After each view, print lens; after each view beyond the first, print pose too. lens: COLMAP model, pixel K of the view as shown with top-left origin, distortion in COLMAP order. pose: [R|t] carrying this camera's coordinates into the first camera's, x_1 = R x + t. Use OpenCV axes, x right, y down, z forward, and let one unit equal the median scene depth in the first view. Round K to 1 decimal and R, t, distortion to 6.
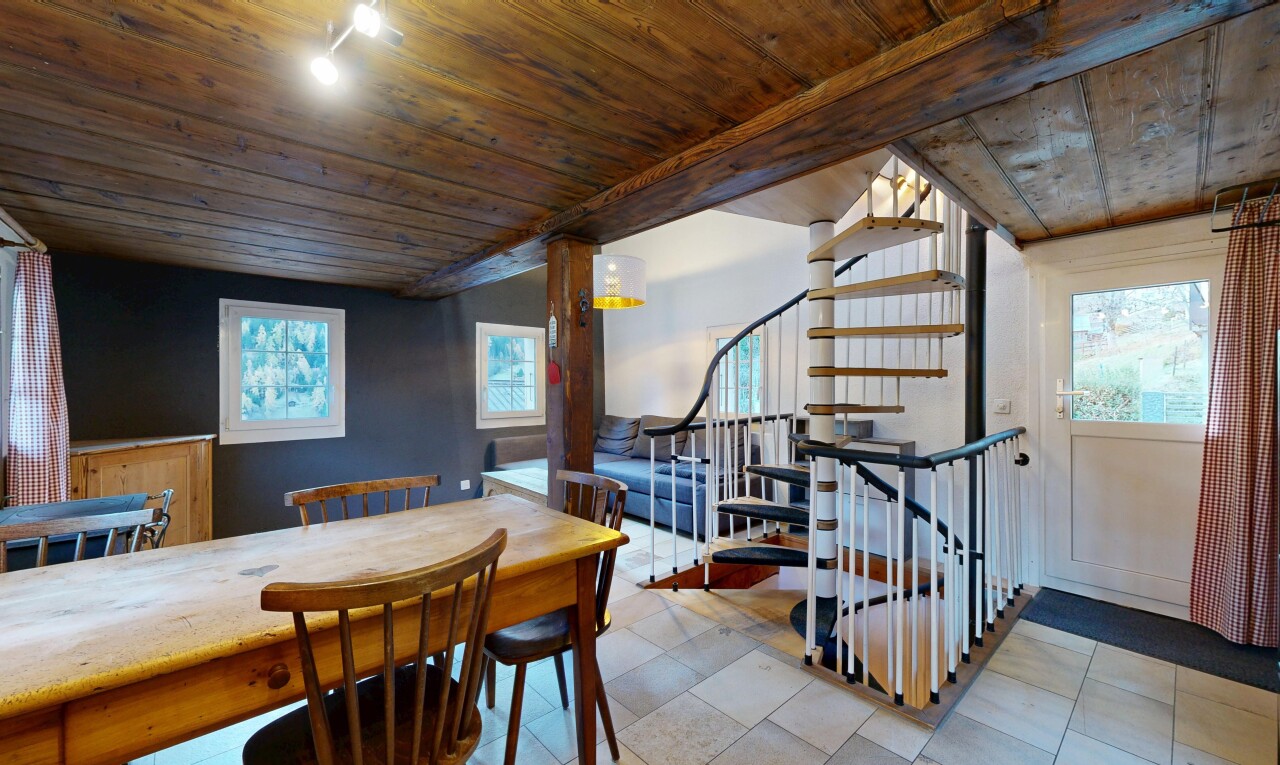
lens RADIAL K [[496.9, 0, 642.6], [0, 496.9, 389.2], [0, 0, 1]] dist [-0.000504, -0.000615]
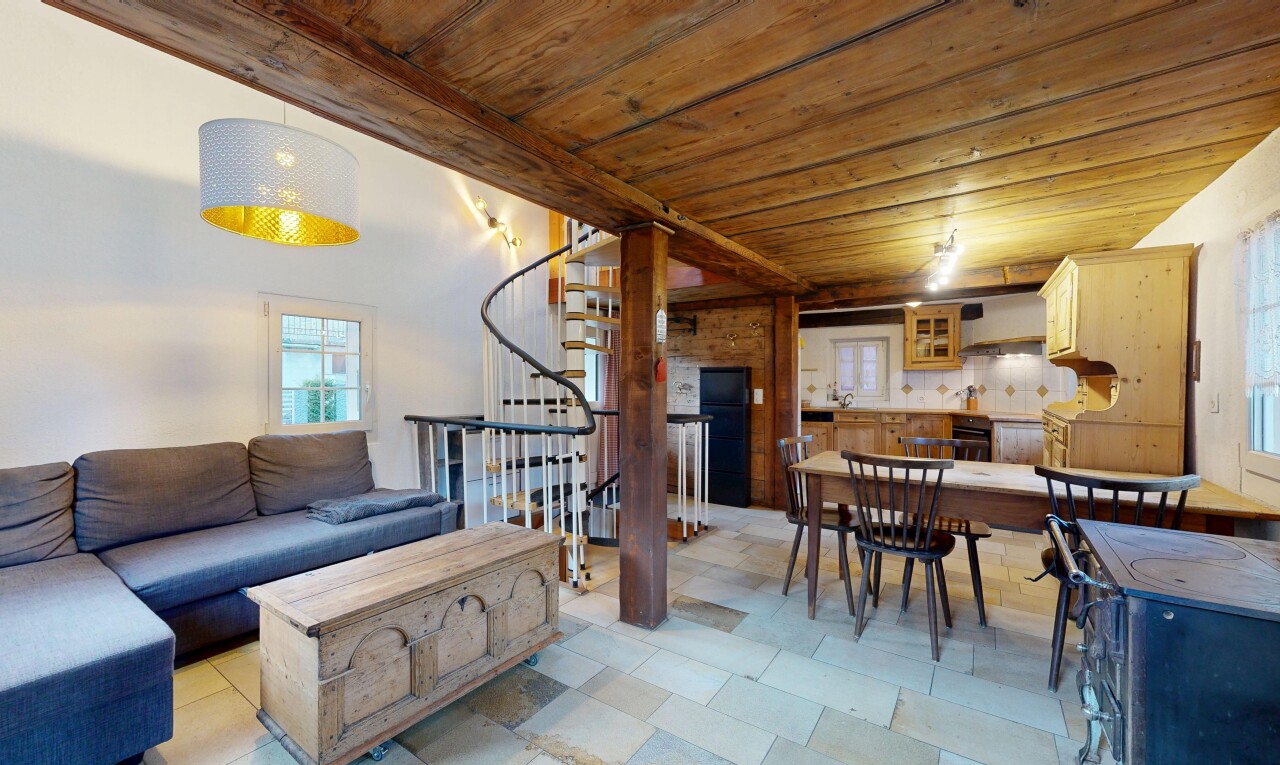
lens RADIAL K [[496.9, 0, 640.5], [0, 496.9, 387.8], [0, 0, 1]] dist [-0.000504, -0.000615]
pose [[-0.228046, 0.001059, 0.973650, -1.158503], [0.015052, 0.999884, 0.002437, 0.001564], [-0.973534, 0.015211, -0.228035, 1.336722]]
